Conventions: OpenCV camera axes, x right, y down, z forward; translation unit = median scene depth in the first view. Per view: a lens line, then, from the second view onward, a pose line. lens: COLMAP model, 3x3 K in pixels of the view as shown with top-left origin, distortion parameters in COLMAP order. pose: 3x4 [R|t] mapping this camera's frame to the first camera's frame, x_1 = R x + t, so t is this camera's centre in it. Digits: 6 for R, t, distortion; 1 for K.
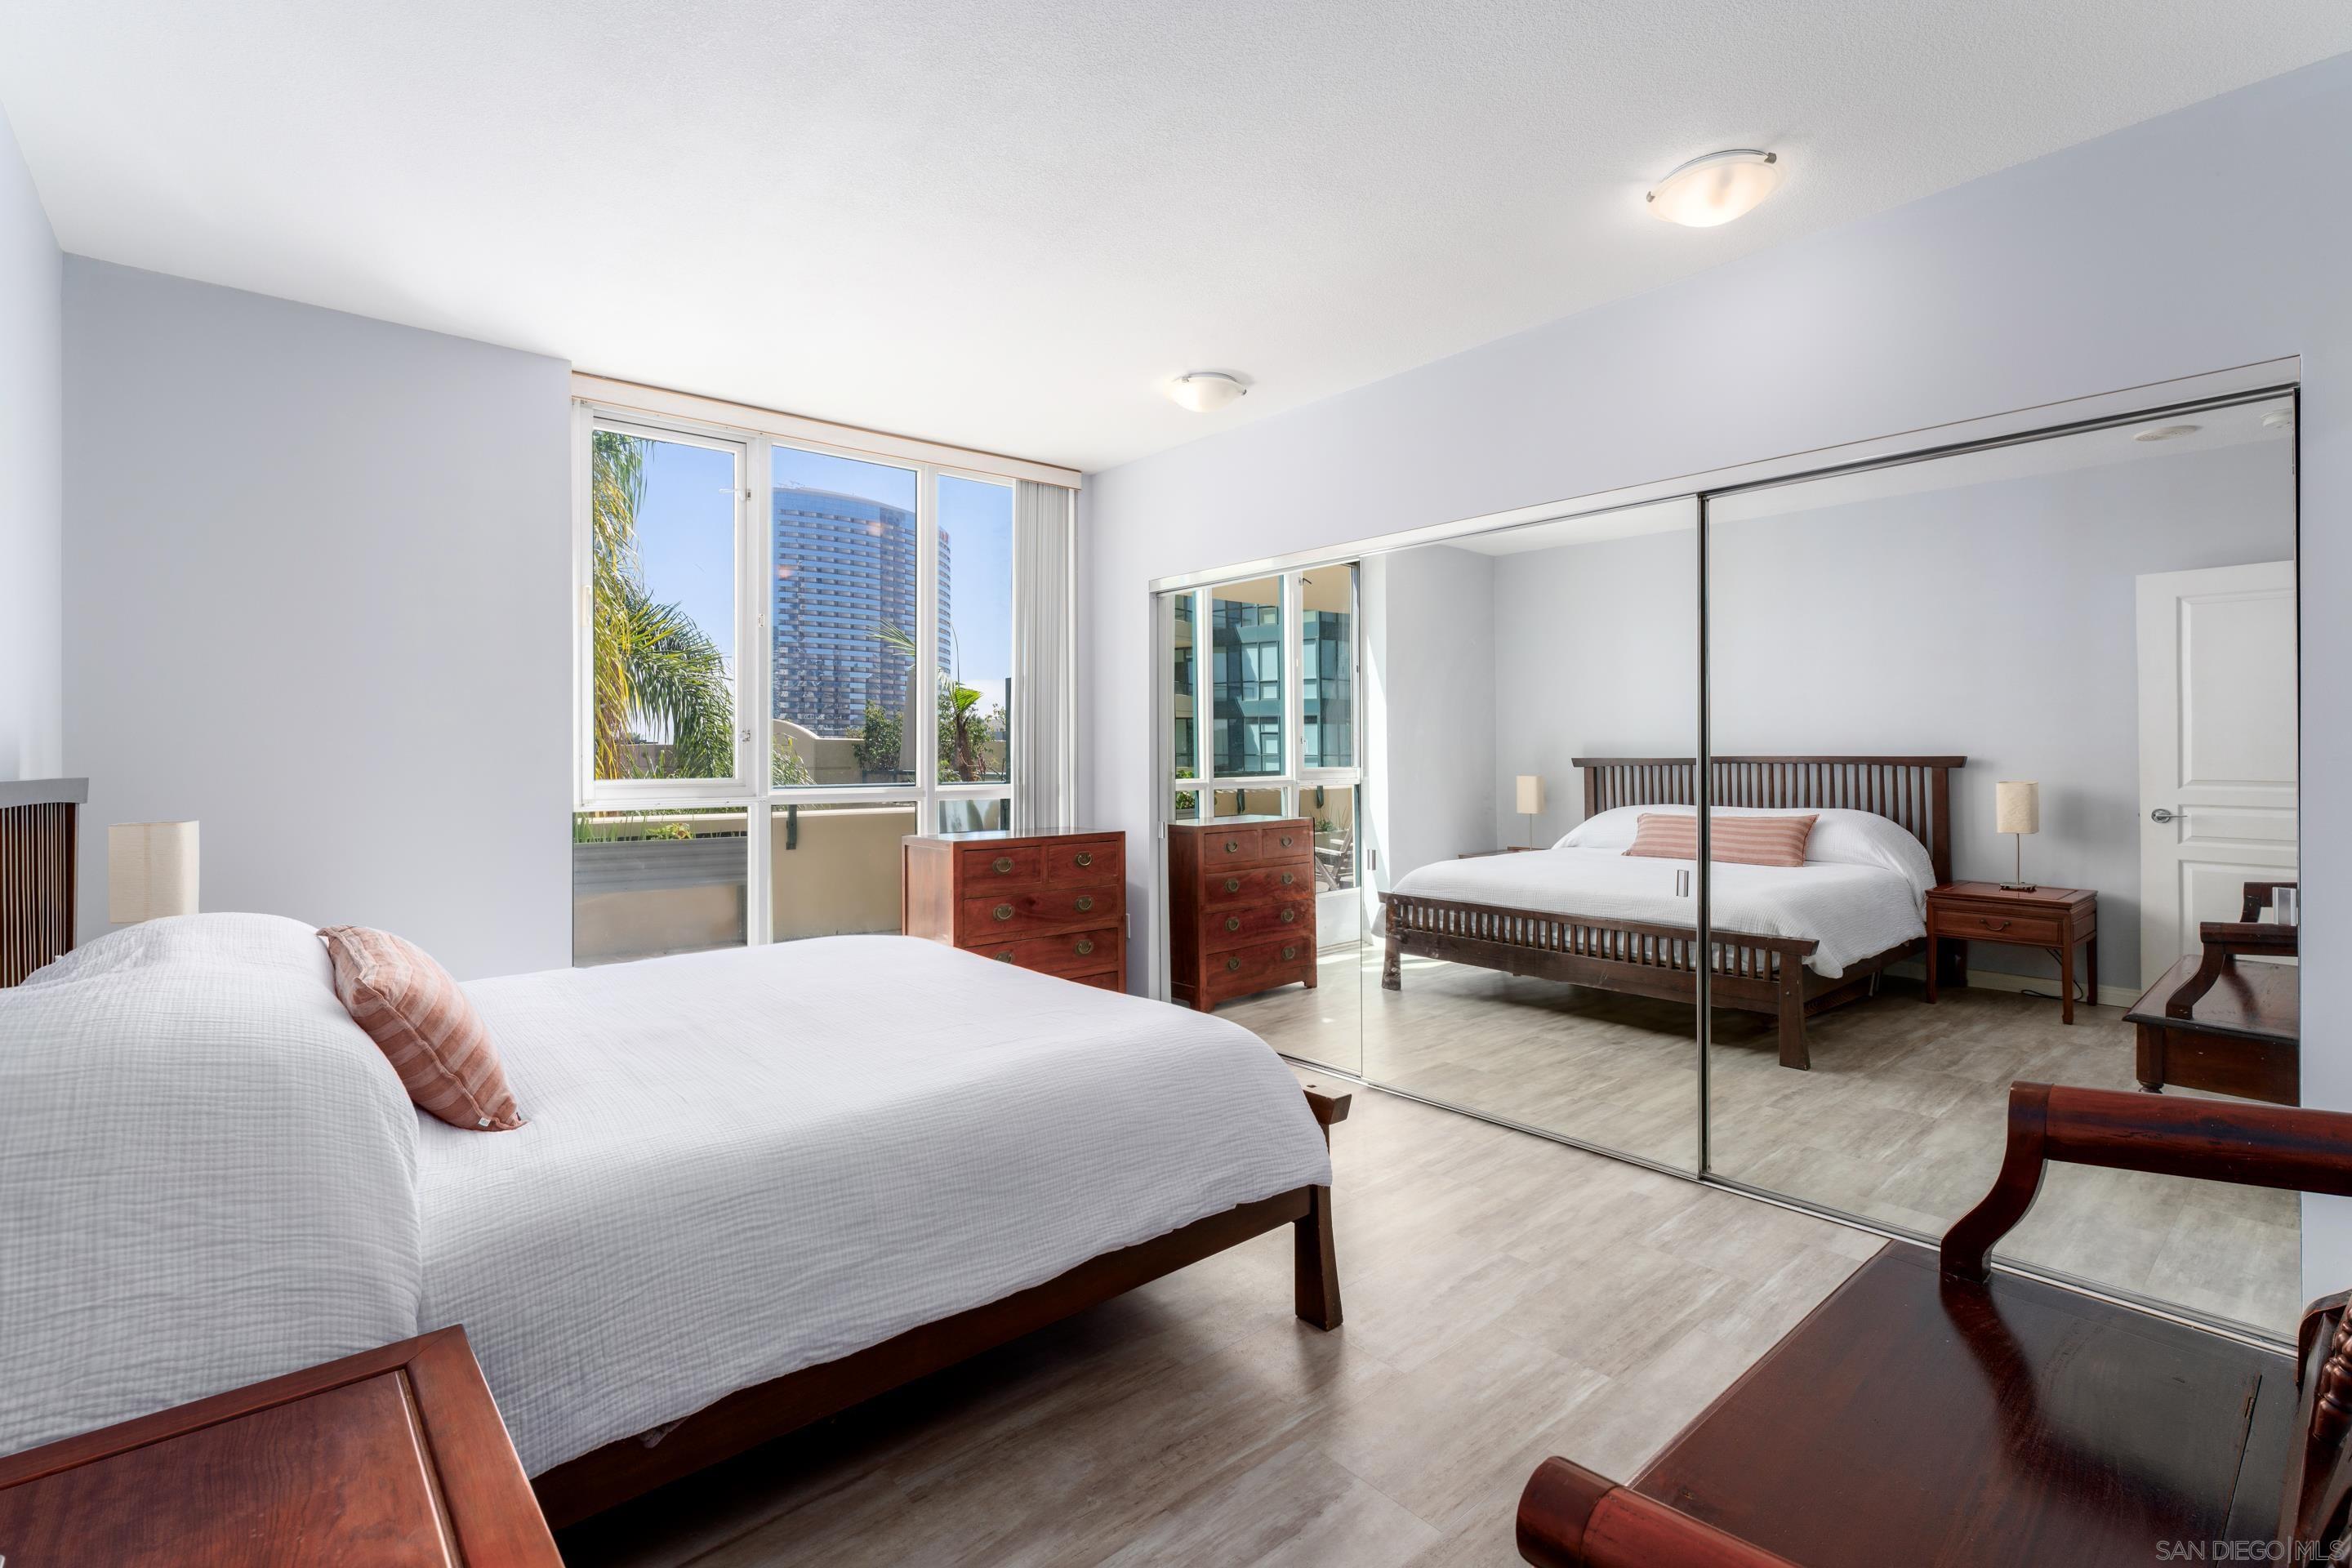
lens RADIAL K [[1086.0, 0, 1174.3], [0, 1086.0, 764.1], [0, 0, 1]] dist [-0.017538, -0.000914]
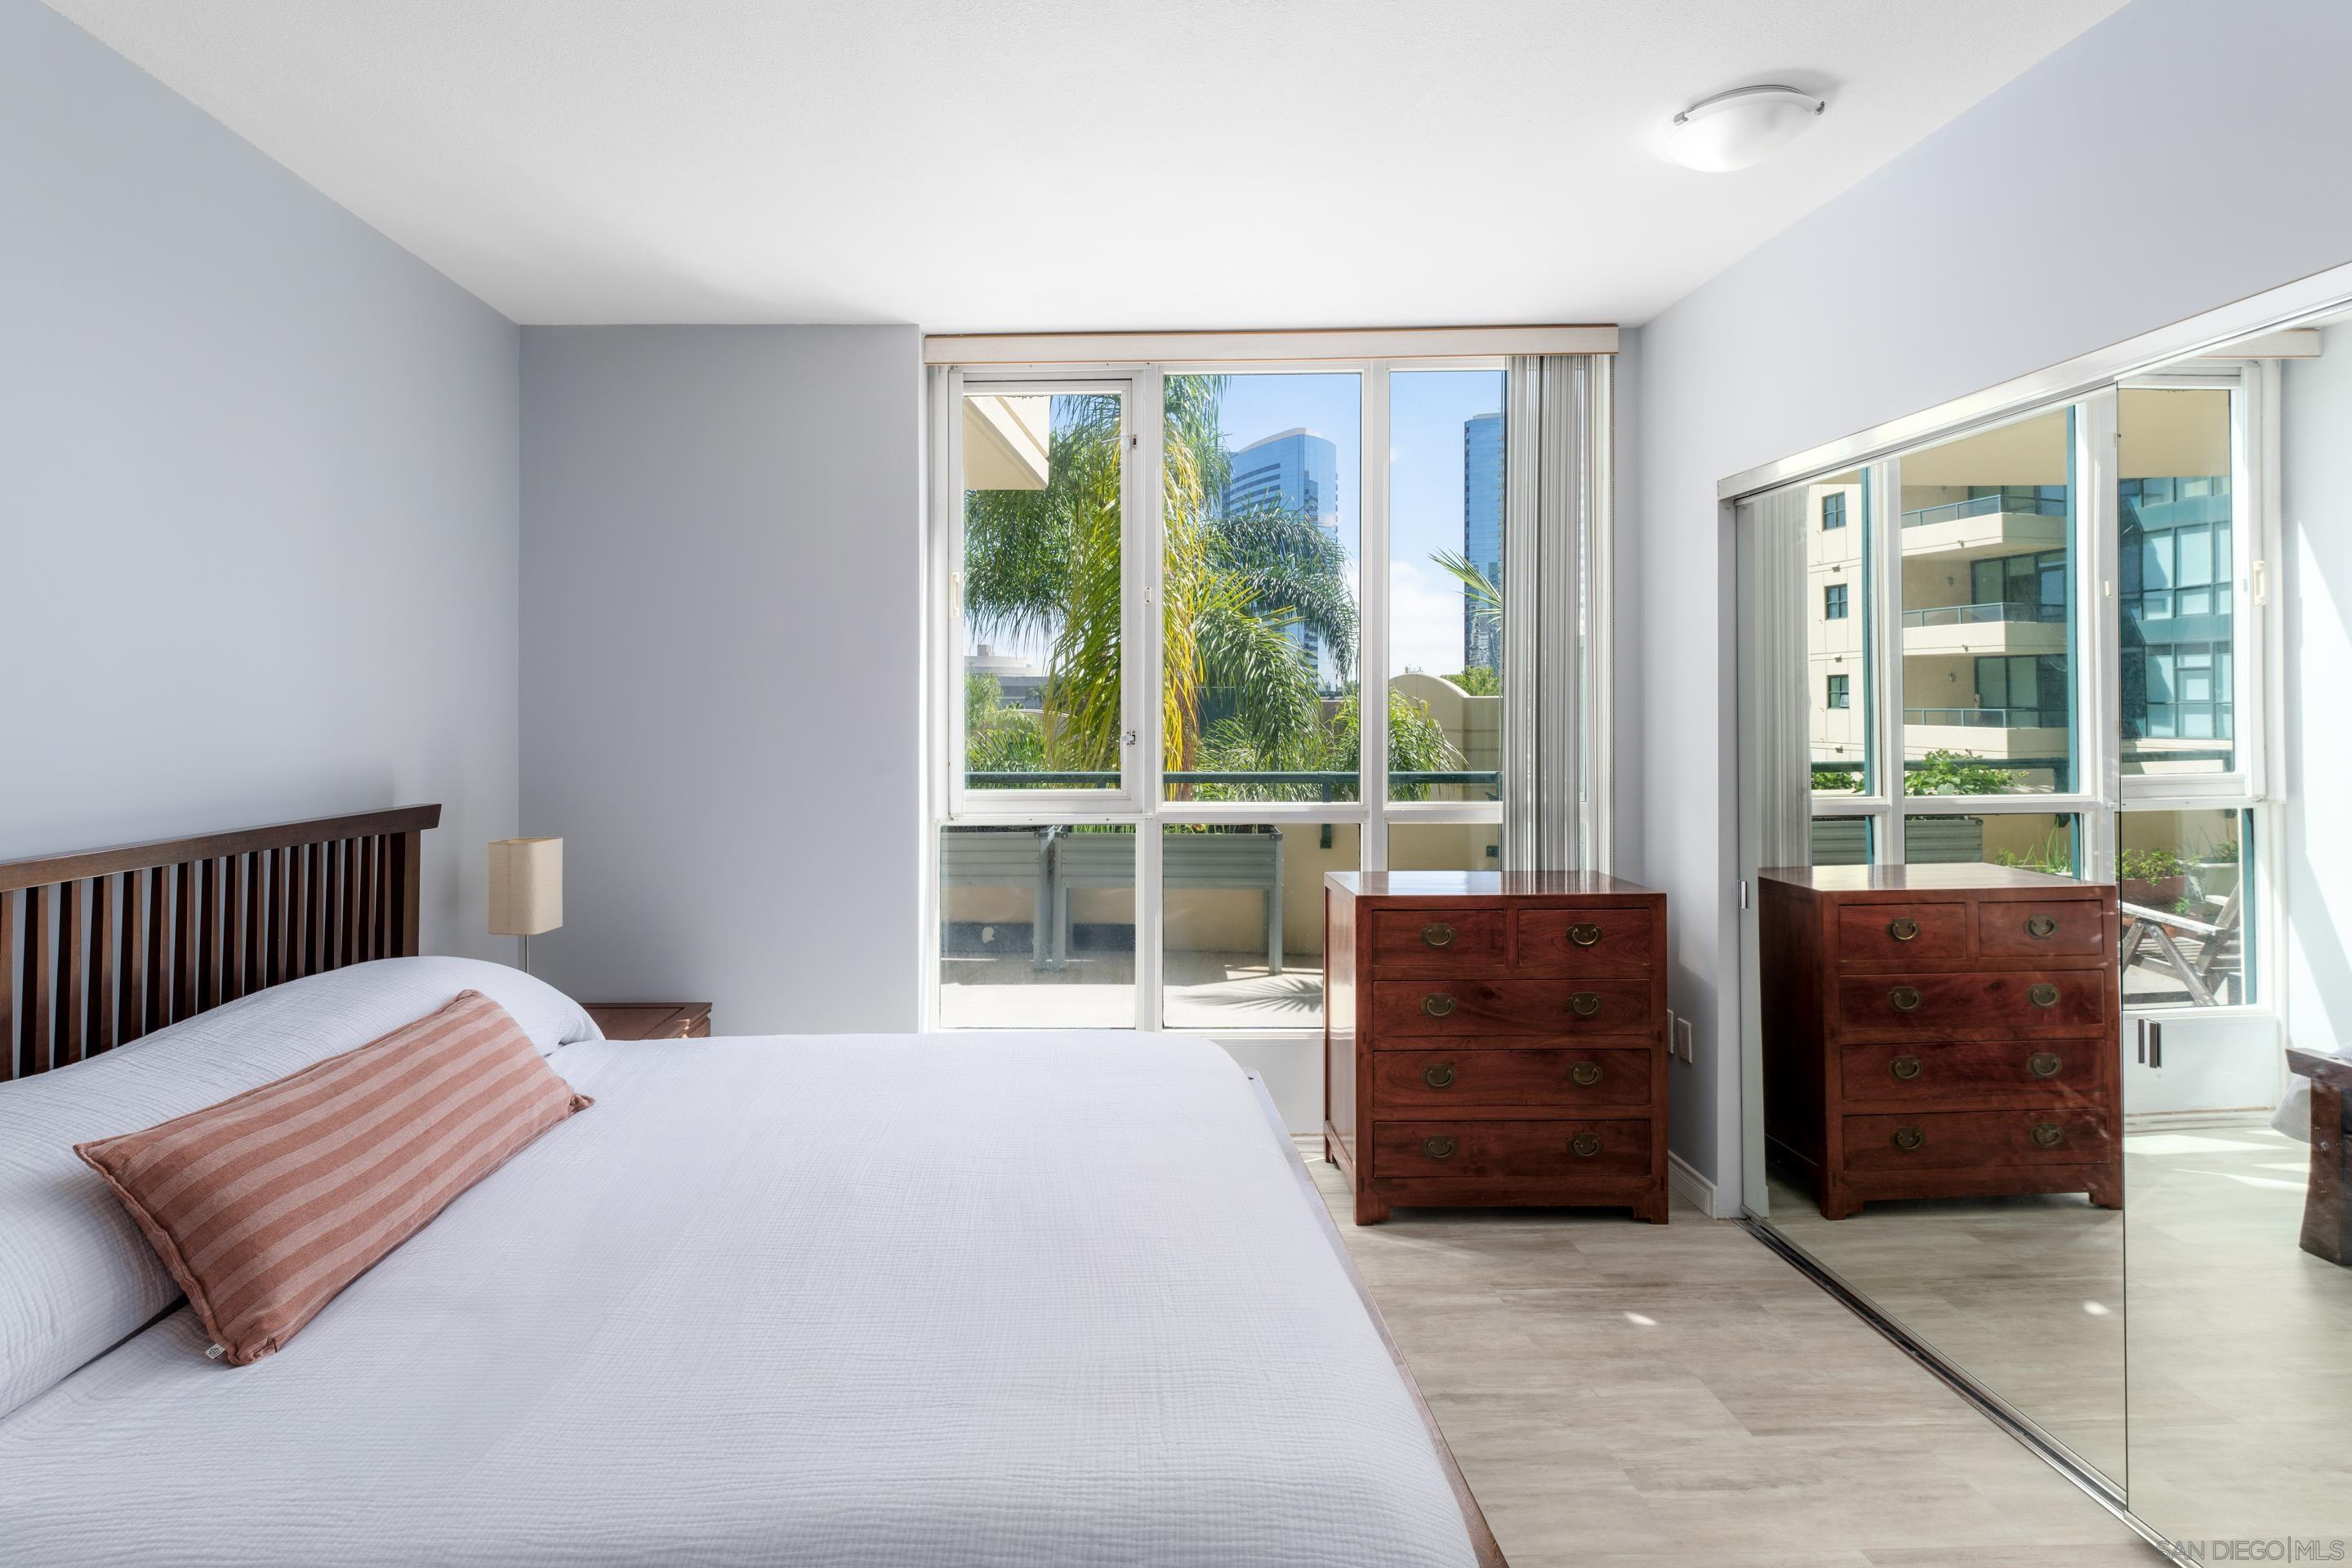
lens RADIAL K [[1086.0, 0, 1166.7], [0, 1086.0, 676.9], [0, 0, 1]] dist [-0.017538, -0.000914]
pose [[0.745880, -0.010174, -0.666003, 0.149214], [0.004851, 0.999940, -0.009842, -0.054978], [0.666063, 0.004110, 0.745885, 0.347995]]
